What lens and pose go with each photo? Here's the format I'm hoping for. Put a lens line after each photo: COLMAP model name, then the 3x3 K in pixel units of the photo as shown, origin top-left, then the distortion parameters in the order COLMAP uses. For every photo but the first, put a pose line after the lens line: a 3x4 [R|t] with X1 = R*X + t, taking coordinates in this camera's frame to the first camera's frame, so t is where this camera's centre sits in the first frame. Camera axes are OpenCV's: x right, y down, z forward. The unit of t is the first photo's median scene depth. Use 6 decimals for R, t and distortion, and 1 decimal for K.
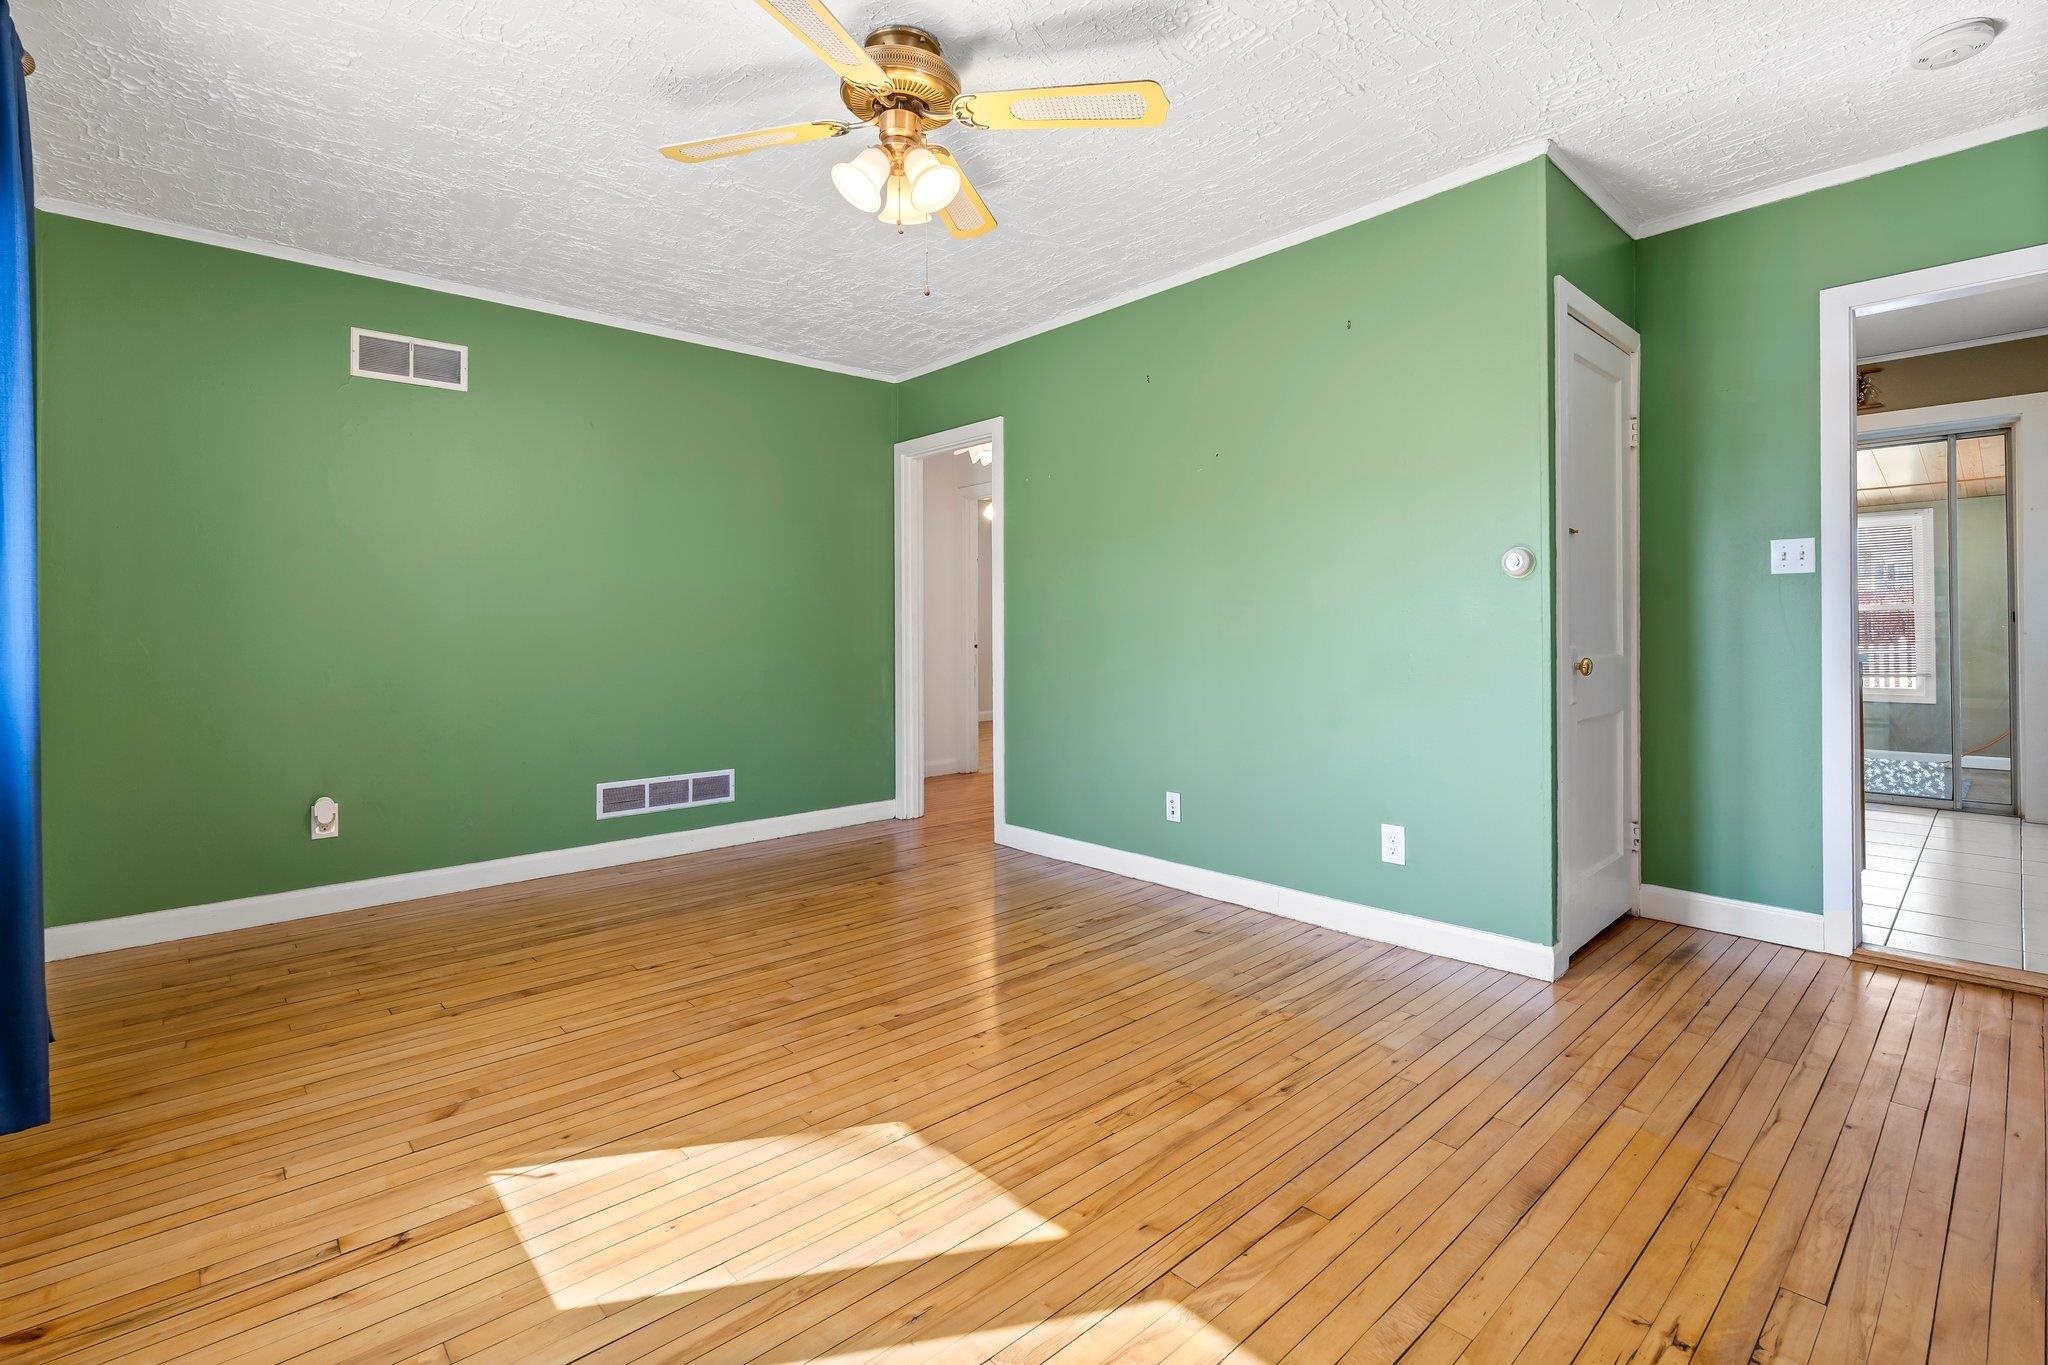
lens RADIAL K [[932.8, 0, 1045.3], [0, 932.8, 613.7], [0, 0, 1]] dist [-0.003323, -0.001072]
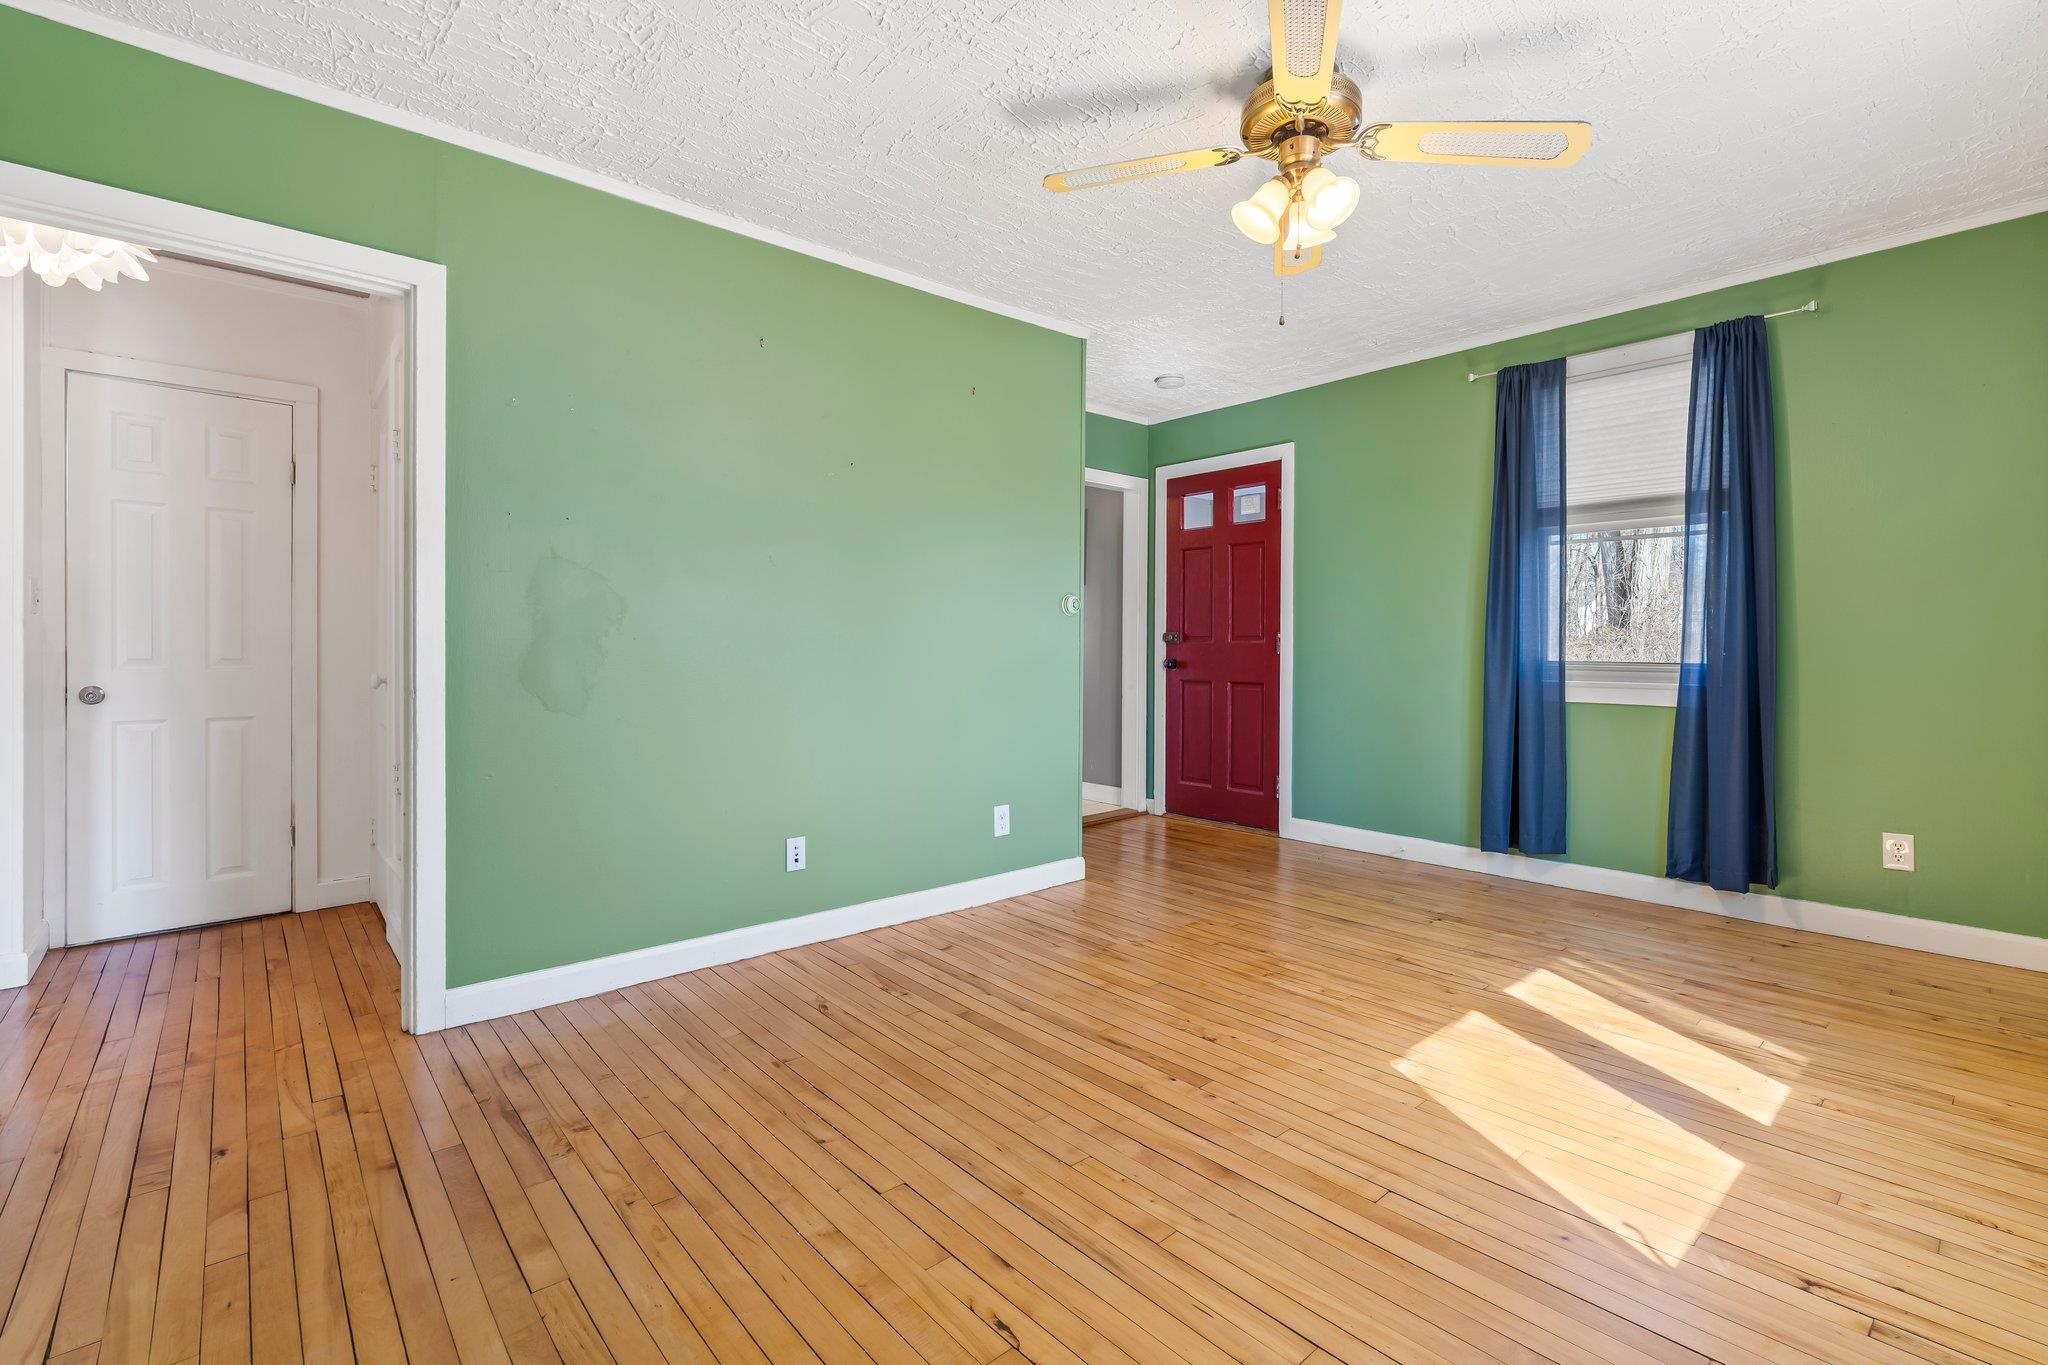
lens RADIAL K [[912.4, 0, 1026.3], [0, 912.4, 649.9], [0, 0, 1]] dist [-0.002166, 0.000609]
pose [[0.024958, 0.008665, 0.999651, -1.122981], [-0.017818, 0.999807, -0.008222, 0.031986], [-0.999530, -0.017607, 0.025108, 1.216752]]
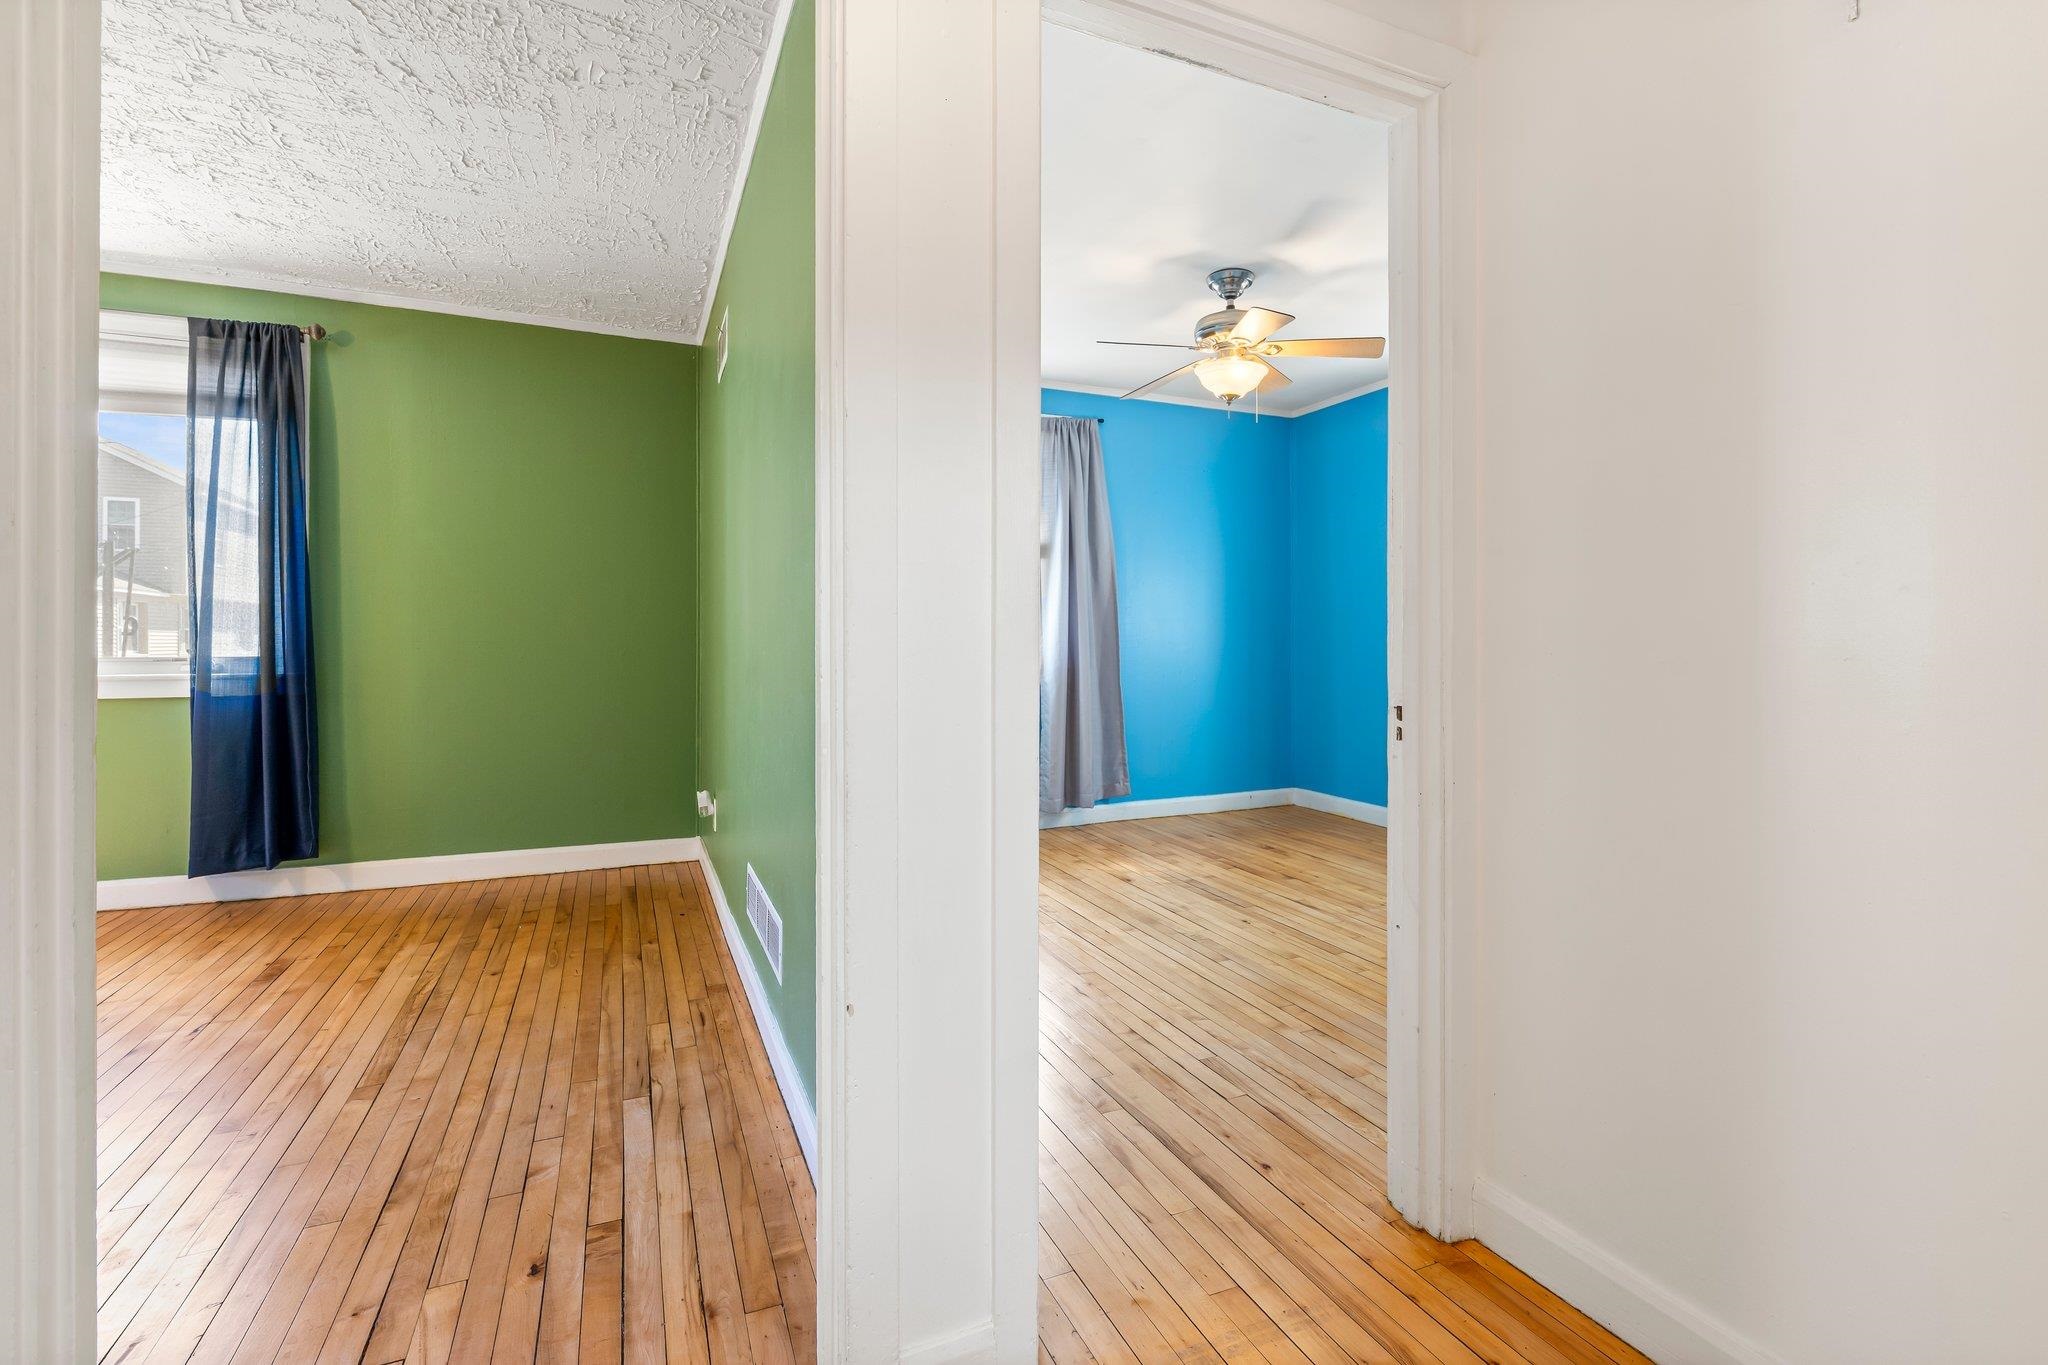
lens RADIAL K [[918.7, 0, 1027.8], [0, 918.7, 645.8], [0, 0, 1]] dist [-0.003724, -0.000455]
pose [[-0.323063, 0.008738, -0.946337, 0.154947], [0.014489, 0.999886, 0.004286, 0.044548], [0.946266, -0.012327, -0.323153, 2.475657]]
